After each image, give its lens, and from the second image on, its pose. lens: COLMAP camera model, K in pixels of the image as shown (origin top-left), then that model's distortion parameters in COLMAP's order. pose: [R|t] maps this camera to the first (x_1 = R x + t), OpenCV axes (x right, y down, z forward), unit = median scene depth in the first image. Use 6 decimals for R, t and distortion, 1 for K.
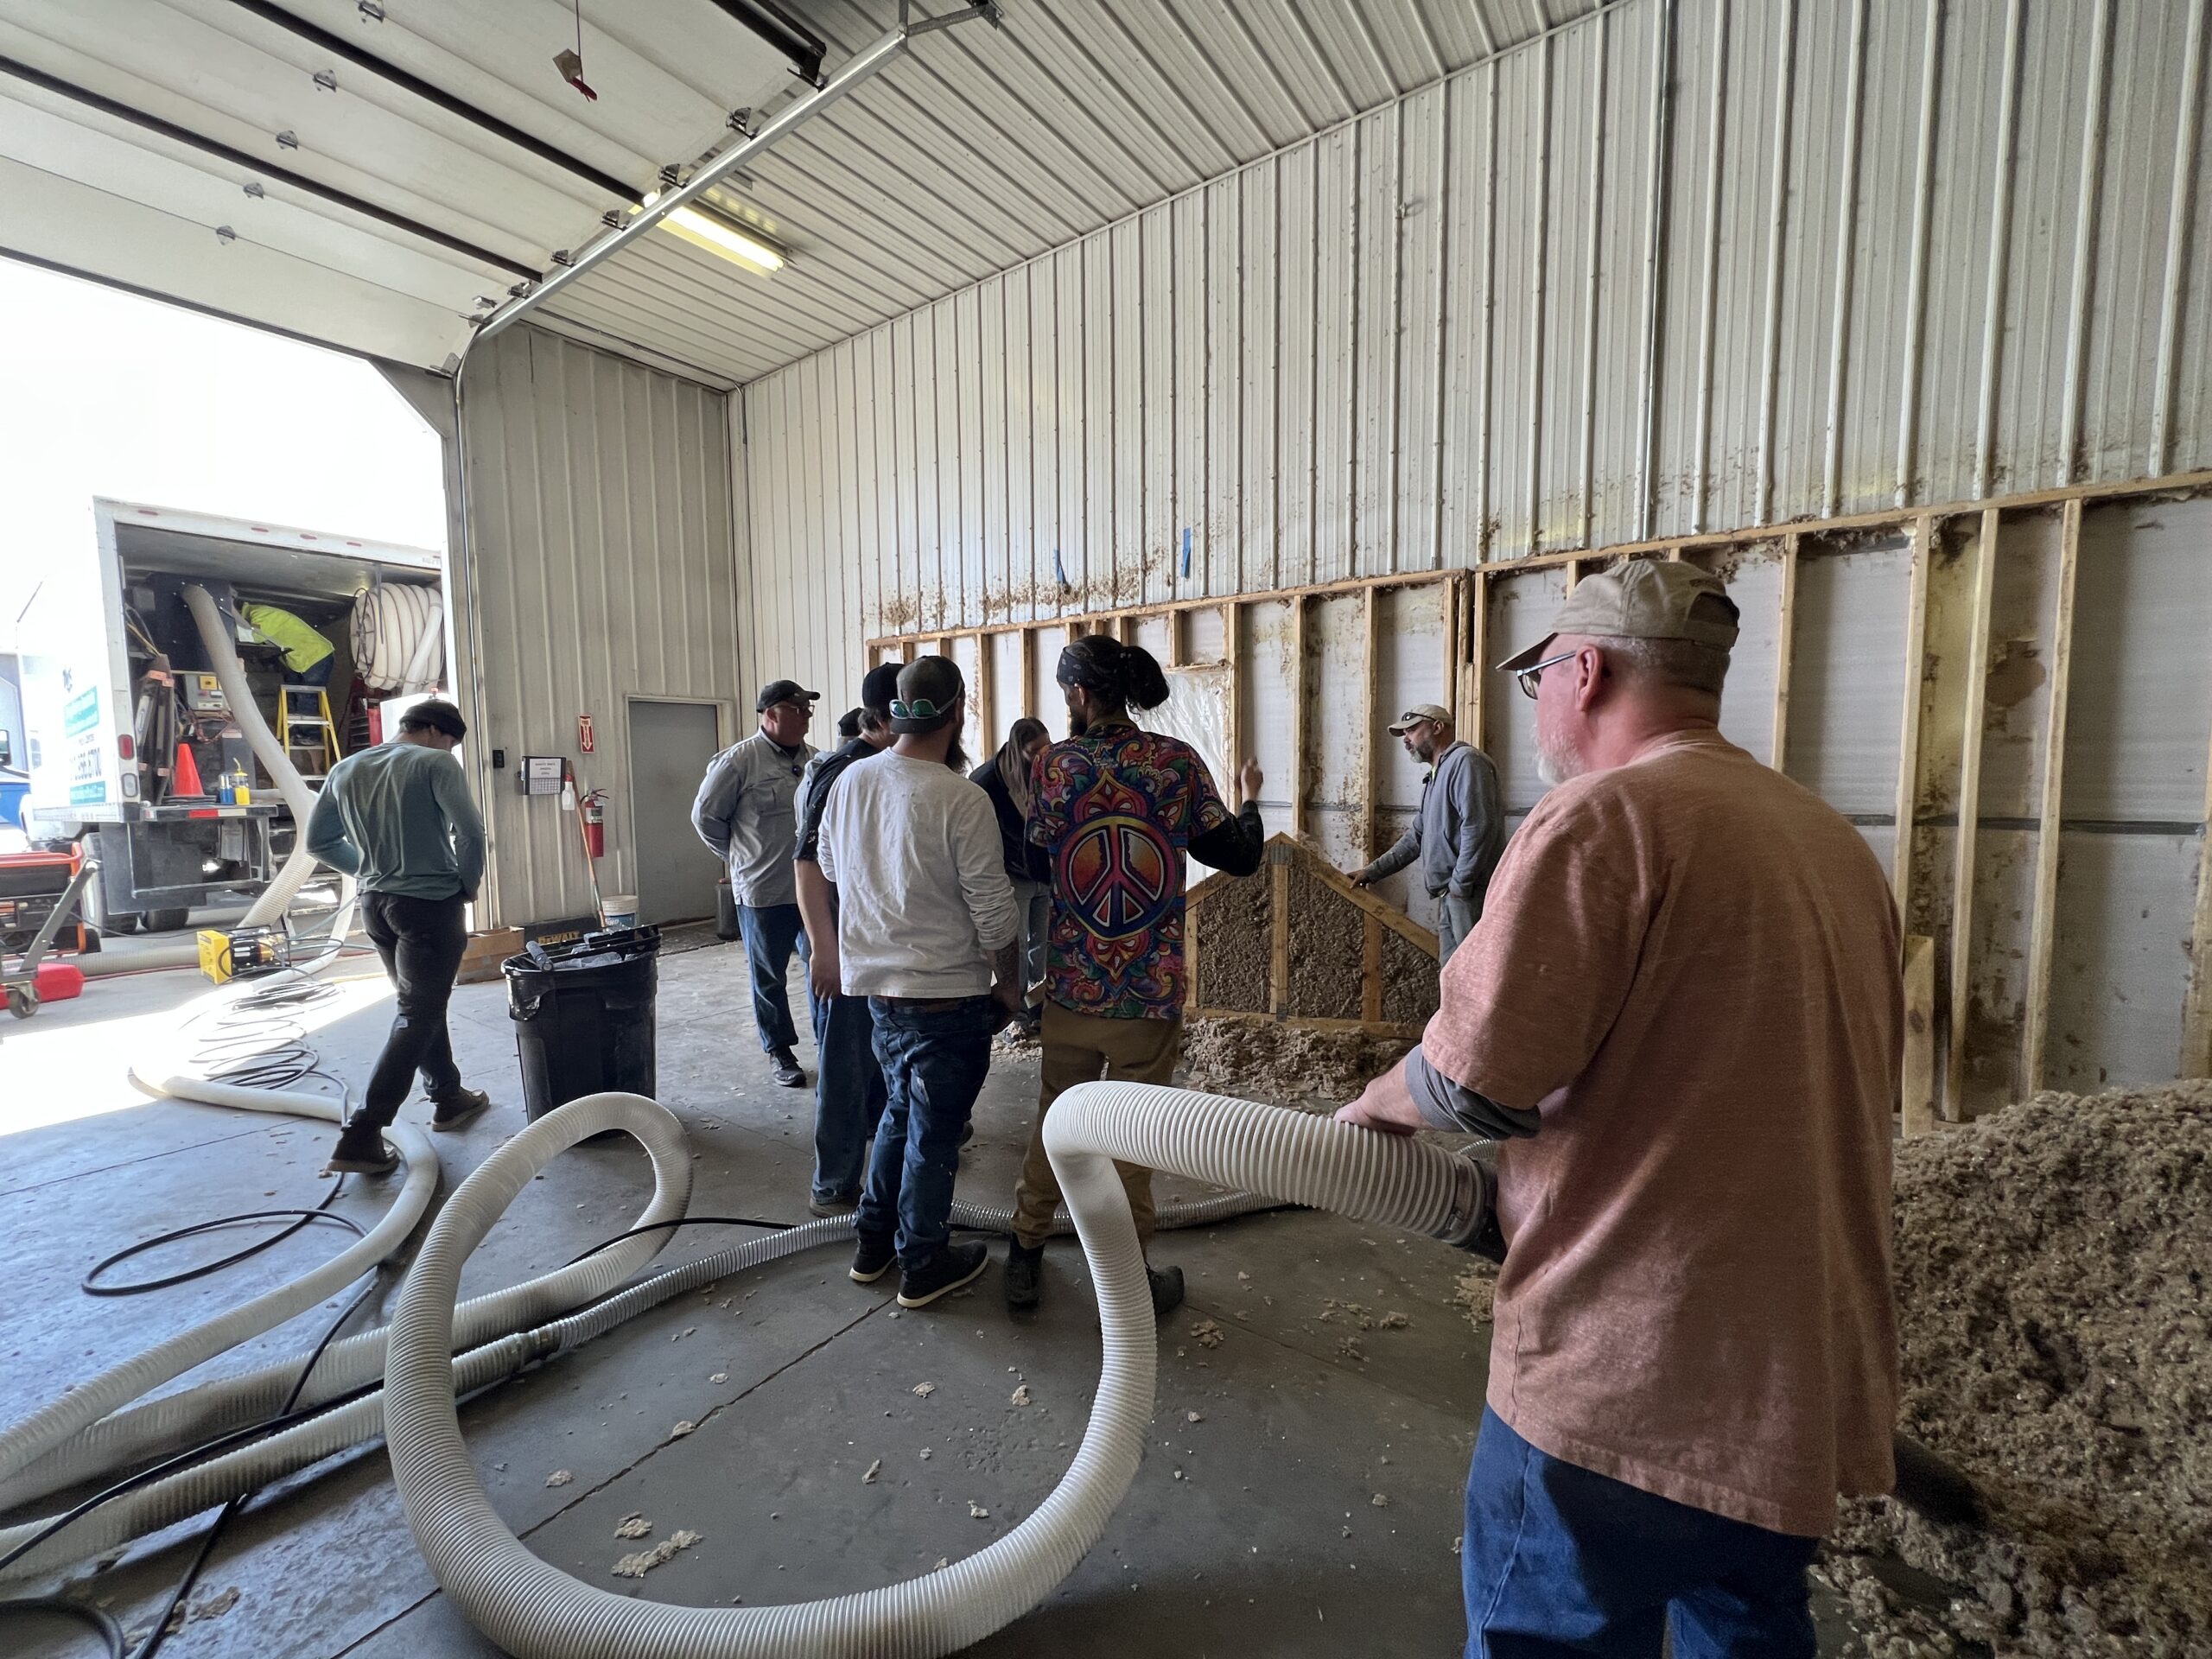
lens RADIAL K [[887.7, 0, 1114.4], [0, 887.7, 833.0], [0, 0, 1]] dist [-0.000172, 0.000061]
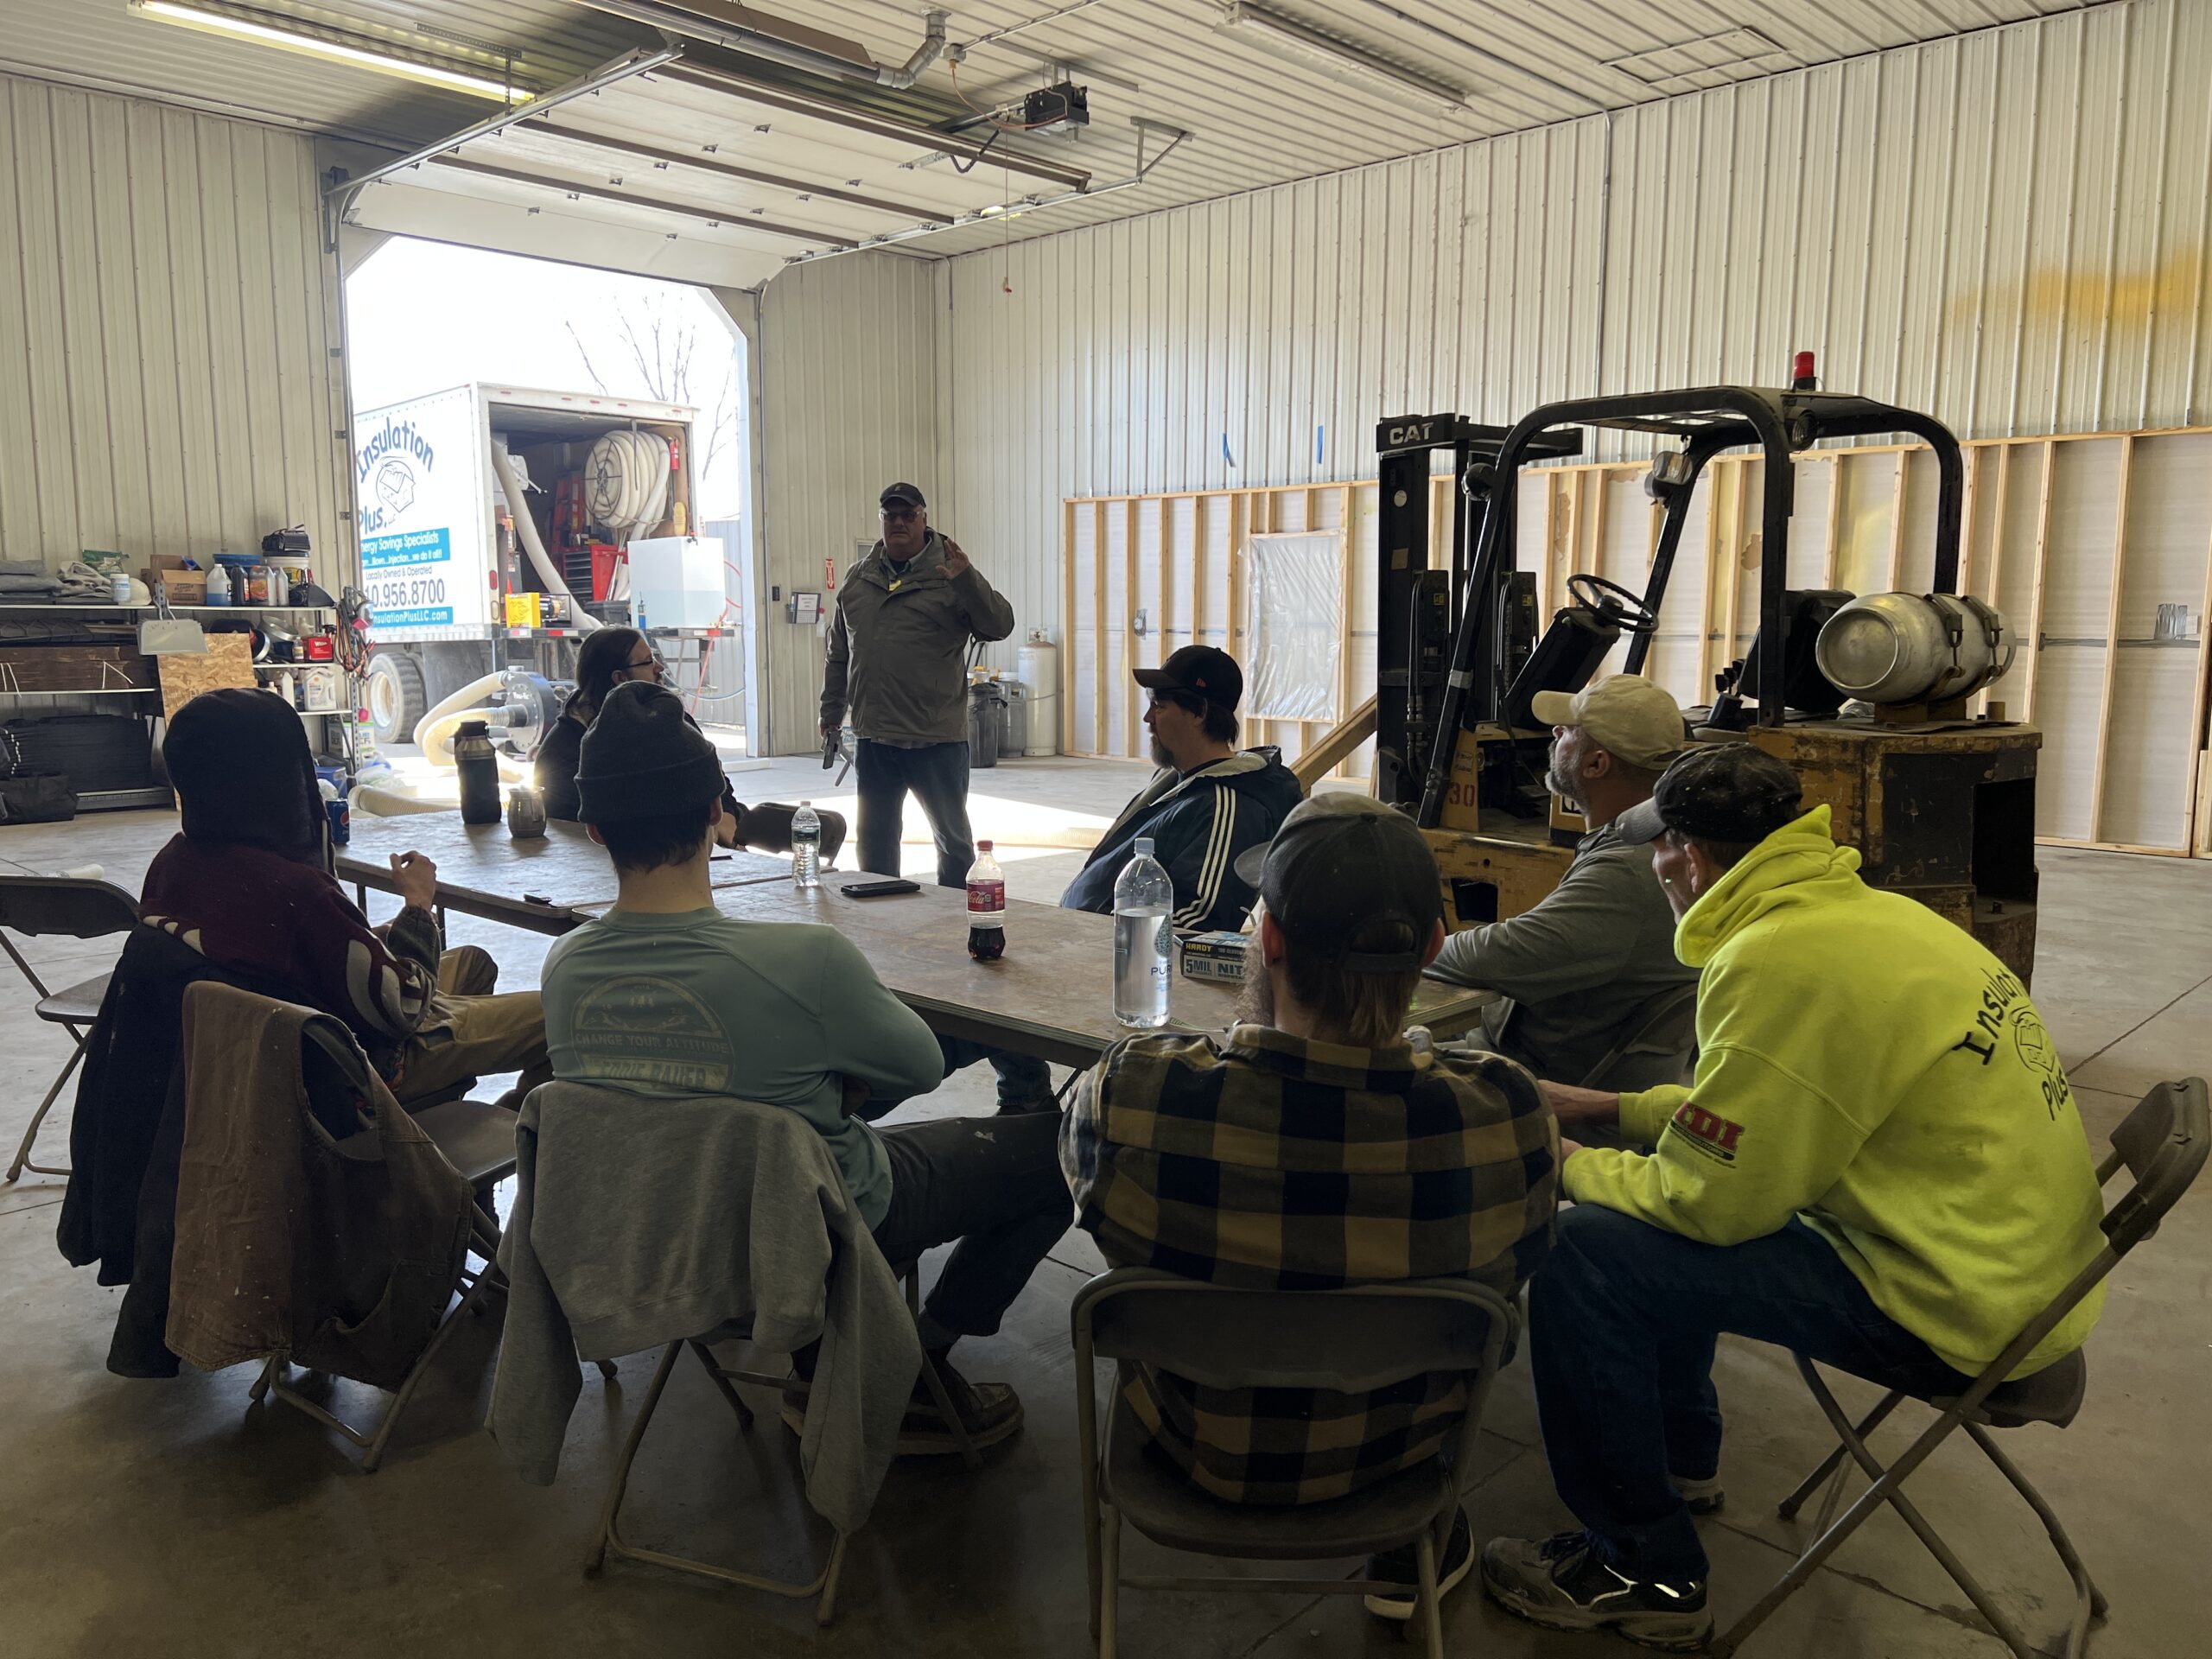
lens RADIAL K [[1770.4, 0, 1106.1], [0, 1770.4, 836.3], [0, 0, 1]] dist [0.050453, -0.014505]
pose [[0.989252, 0.029436, -0.143225, 0.180111], [-0.022505, 0.998507, 0.049773, 0.164674], [0.144477, -0.046014, 0.988438, -1.900787]]
